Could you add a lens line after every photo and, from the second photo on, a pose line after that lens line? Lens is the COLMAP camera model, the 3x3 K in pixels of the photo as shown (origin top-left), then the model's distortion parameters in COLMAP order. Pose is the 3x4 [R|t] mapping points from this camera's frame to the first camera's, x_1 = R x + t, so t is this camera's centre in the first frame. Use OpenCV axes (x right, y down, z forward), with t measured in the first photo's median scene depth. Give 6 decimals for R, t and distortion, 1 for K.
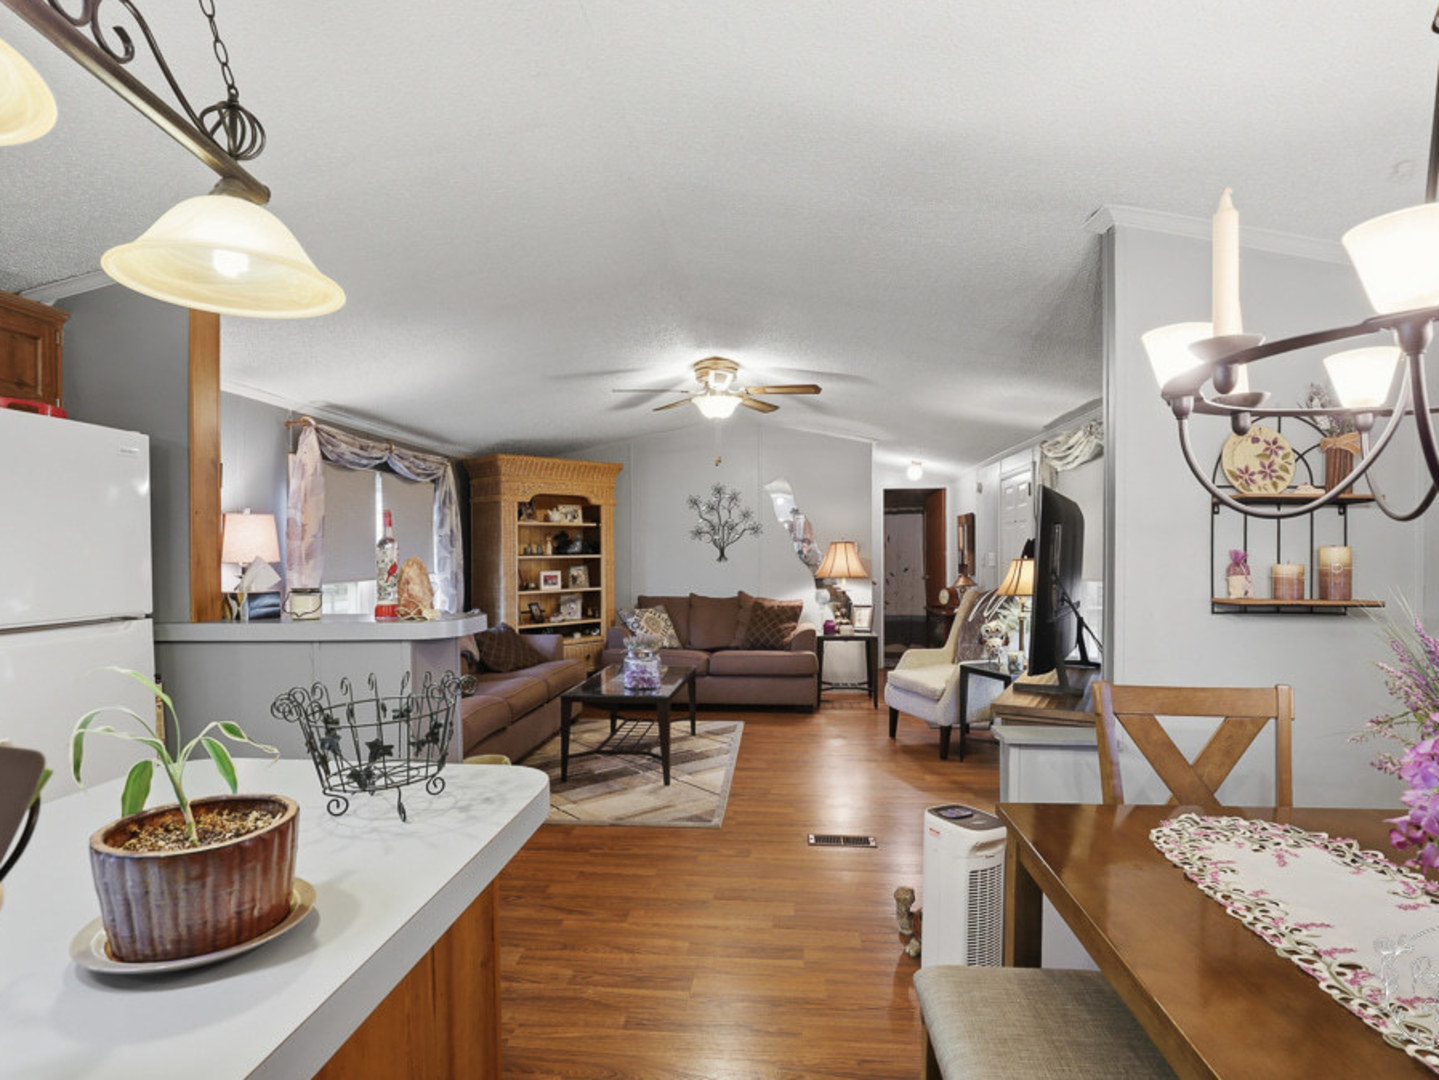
lens RADIAL K [[775.2, 0, 708.9], [0, 775.2, 563.8], [0, 0, 1]] dist [-0.037131, 0.006352]
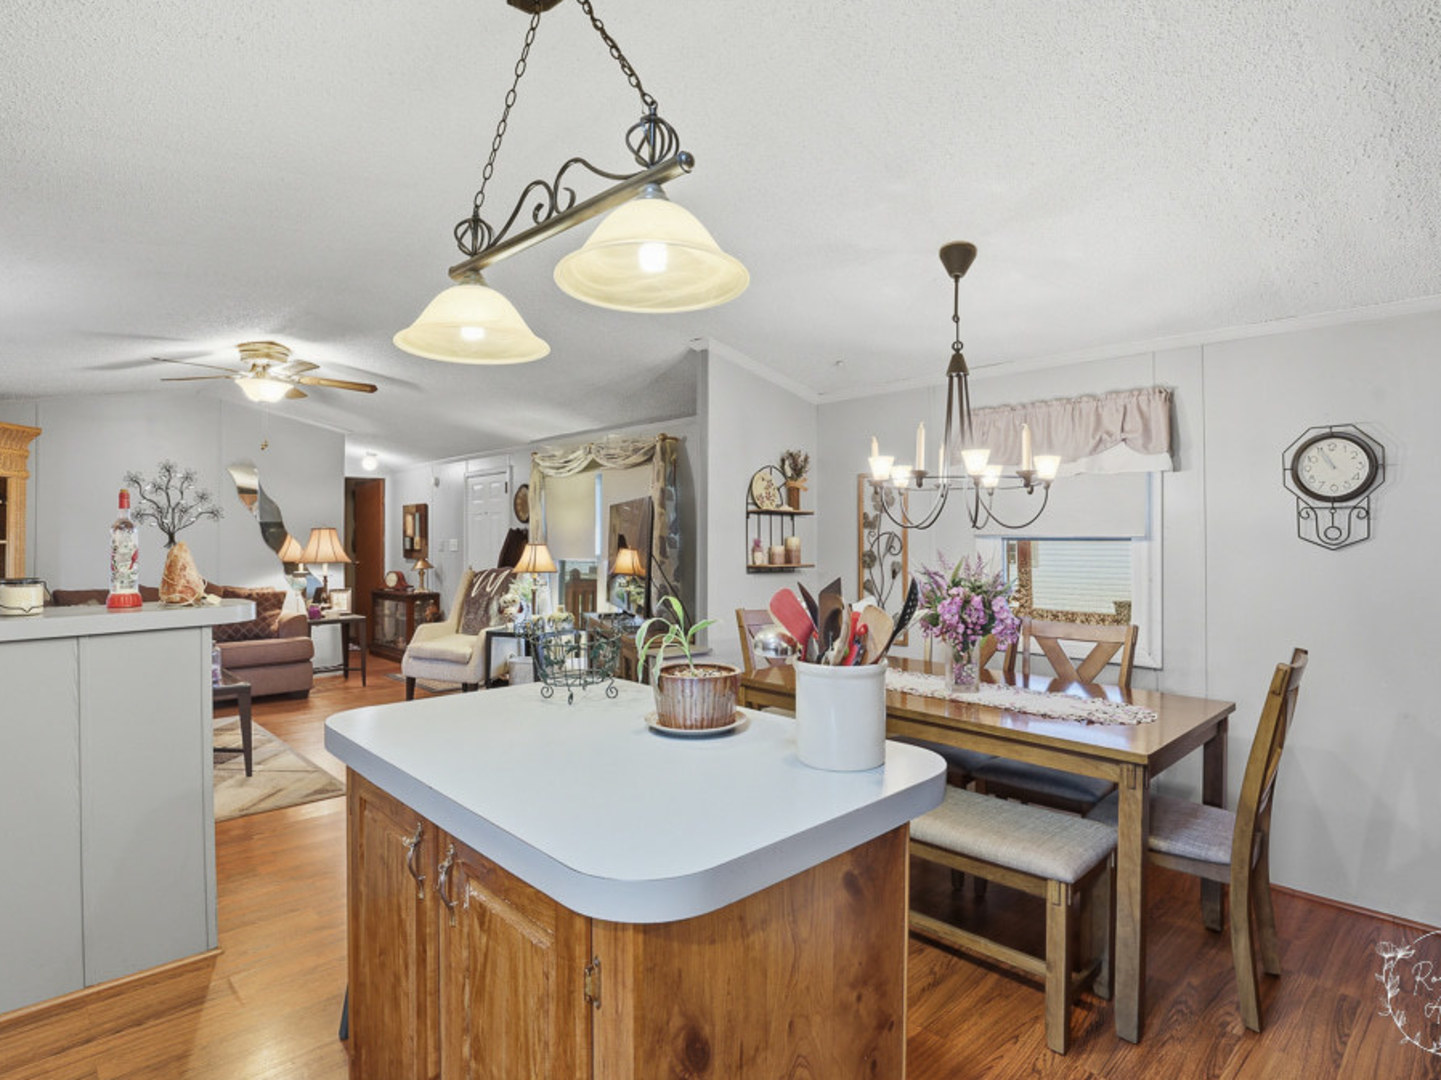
lens RADIAL K [[776.2, 0, 708.9], [0, 776.2, 530.0], [0, 0, 1]] dist [-0.037131, 0.006352]
pose [[0.660484, 0.011901, 0.750745, -0.289014], [0.007656, 0.999716, -0.022584, 0.001208], [-0.750801, 0.020664, 0.660205, -0.057313]]
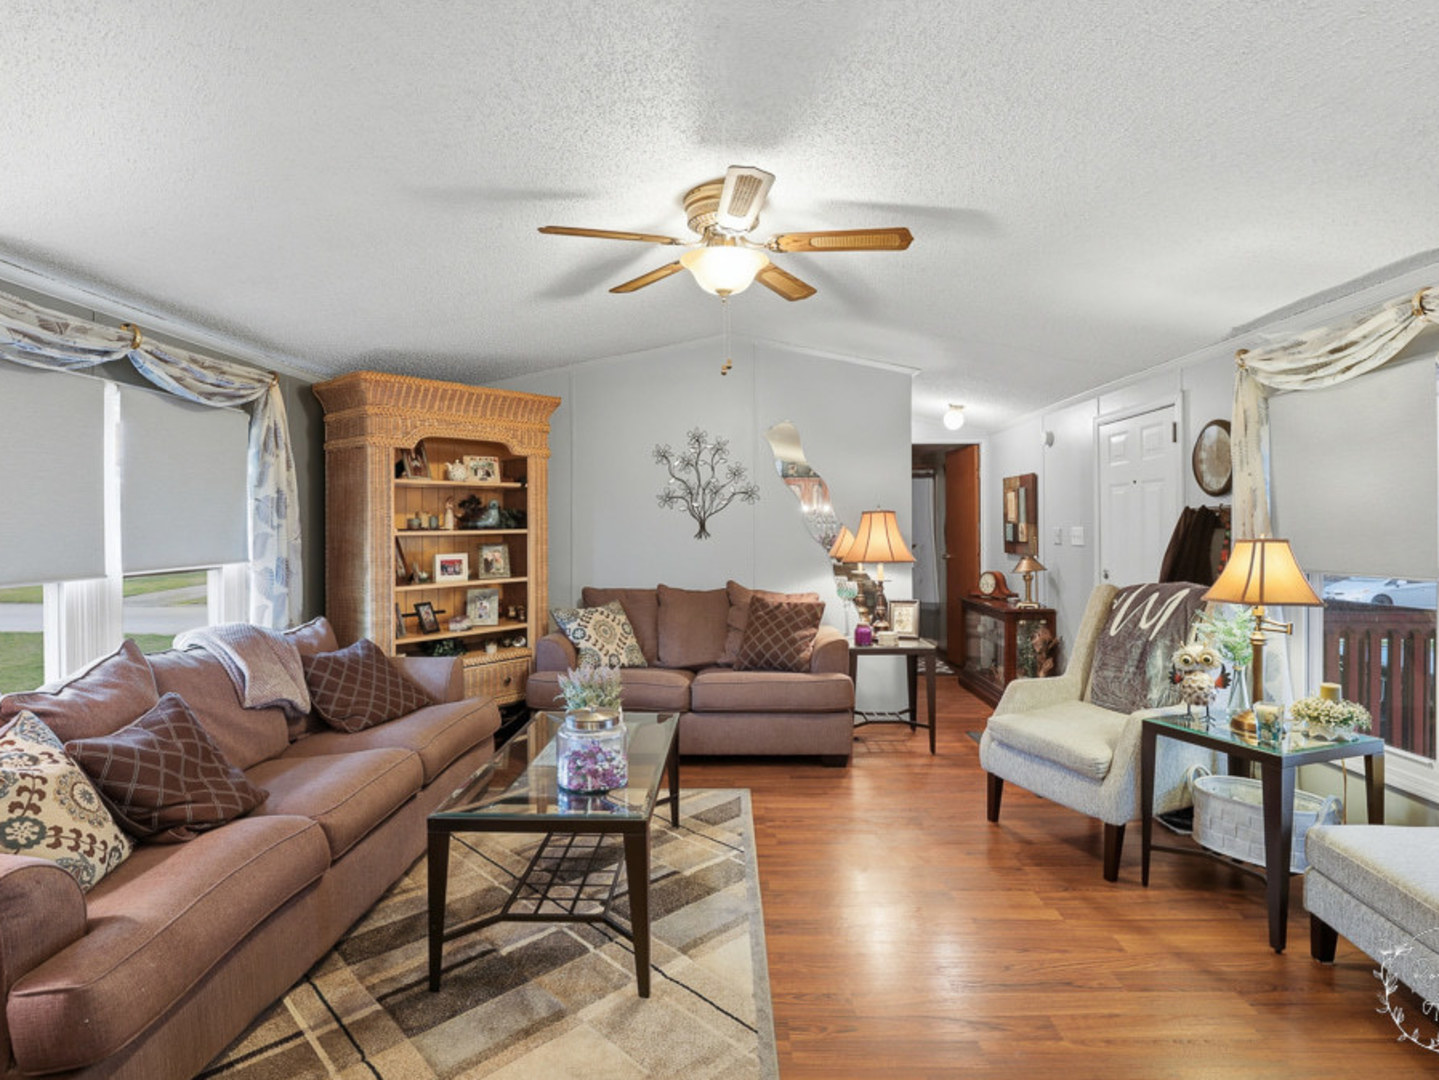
lens RADIAL K [[775.2, 0, 722.1], [0, 775.2, 518.8], [0, 0, 1]] dist [-0.037131, 0.006352]
pose [[0.995995, 0.001044, 0.089402, -0.035210], [0.000786, 0.999791, -0.020428, -0.008134], [-0.089405, 0.020417, 0.995786, 0.360690]]
